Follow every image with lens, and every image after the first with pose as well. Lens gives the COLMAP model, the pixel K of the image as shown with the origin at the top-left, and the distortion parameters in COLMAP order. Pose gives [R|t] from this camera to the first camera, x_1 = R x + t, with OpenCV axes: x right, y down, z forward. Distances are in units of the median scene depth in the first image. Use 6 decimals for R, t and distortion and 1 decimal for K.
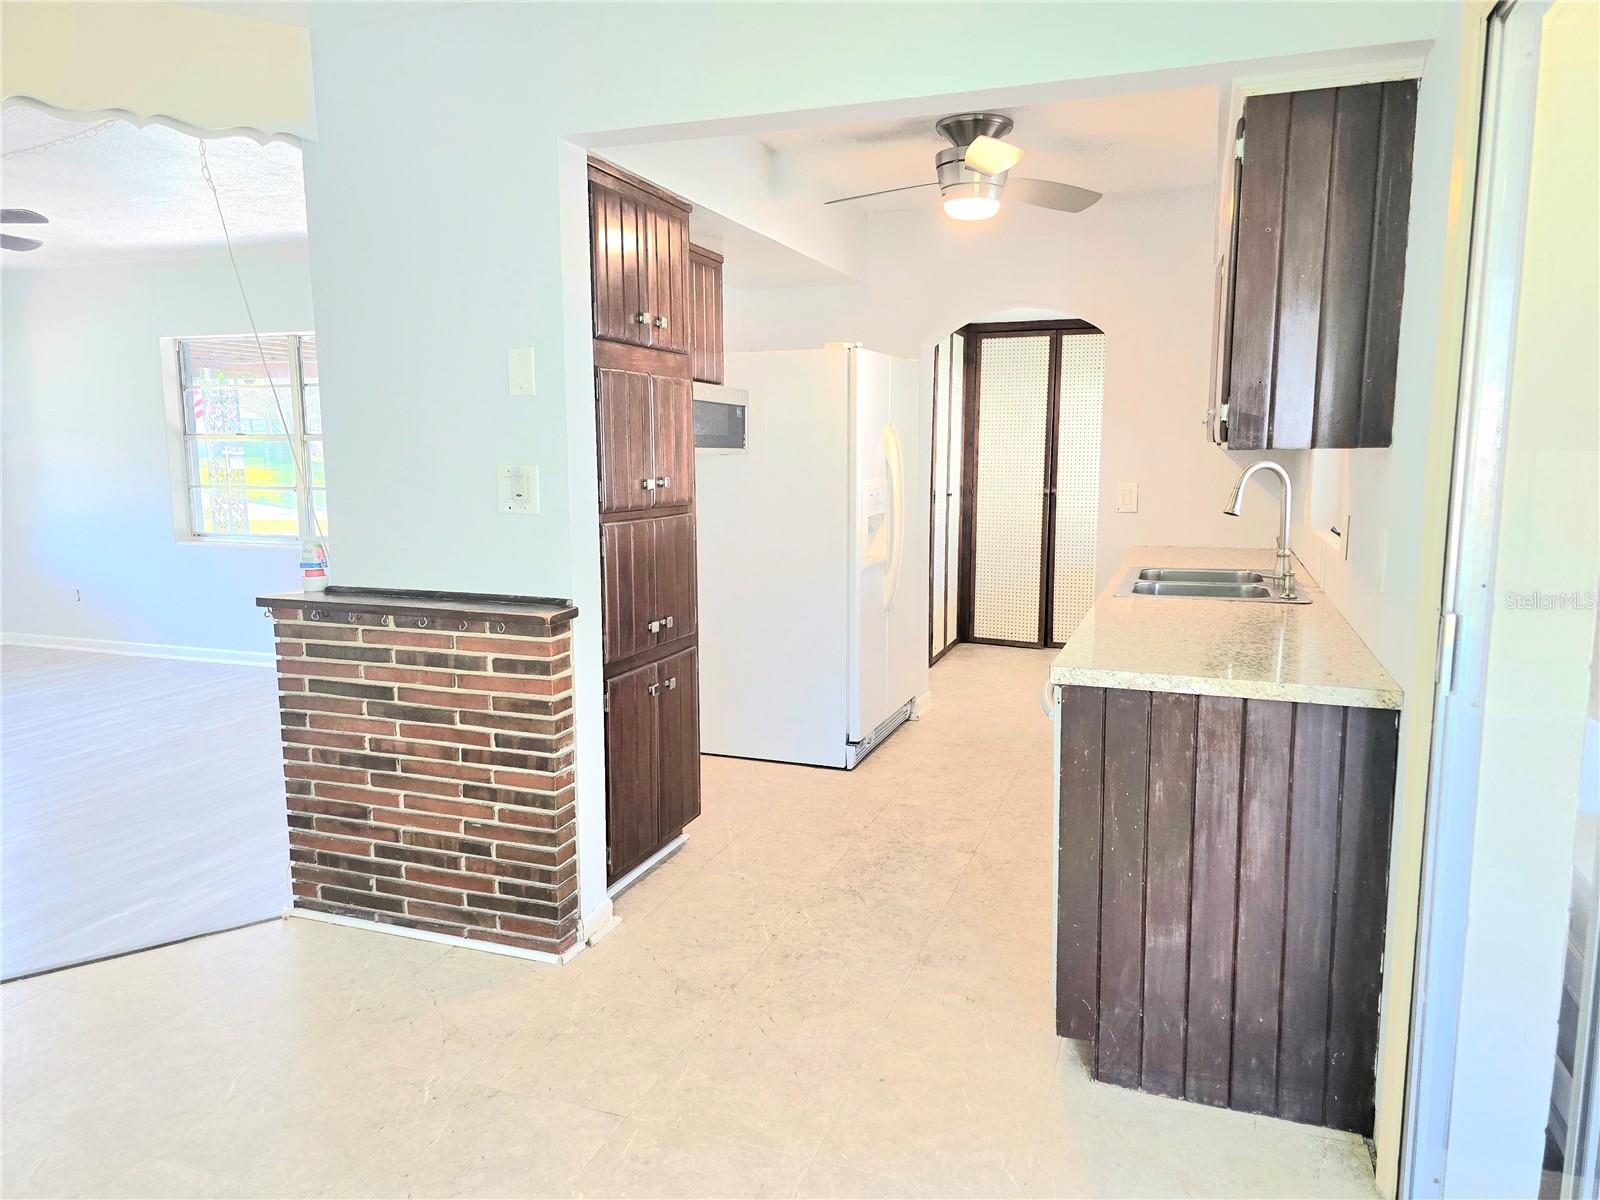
lens RADIAL K [[1073.6, 0, 802.1], [0, 1073.6, 595.5], [0, 0, 1]] dist [0.069574, -0.074883]
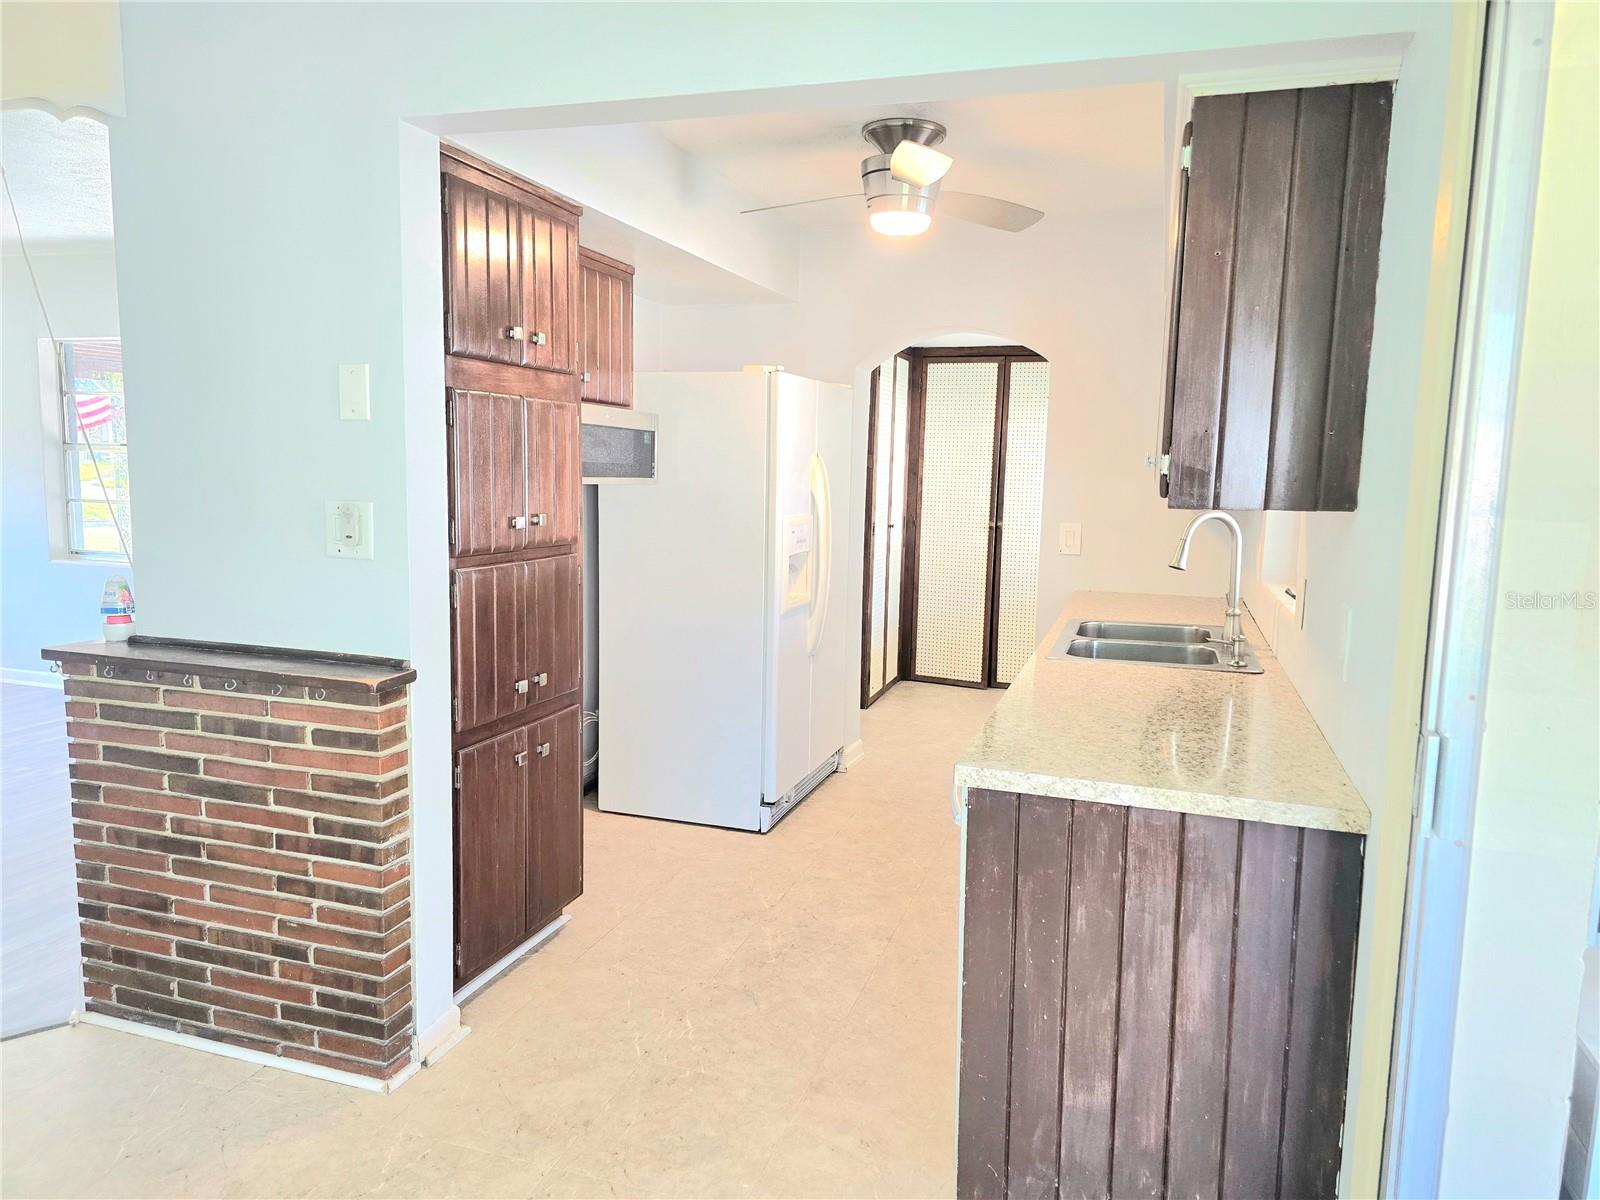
lens RADIAL K [[1073.6, 0, 802.1], [0, 1073.6, 595.5], [0, 0, 1]] dist [0.069574, -0.074883]
pose [[0.999207, 0.018931, 0.035037, 0.062416], [-0.018427, 0.999723, -0.014672, -0.039372], [-0.035305, 0.014014, 0.999278, 0.131254]]
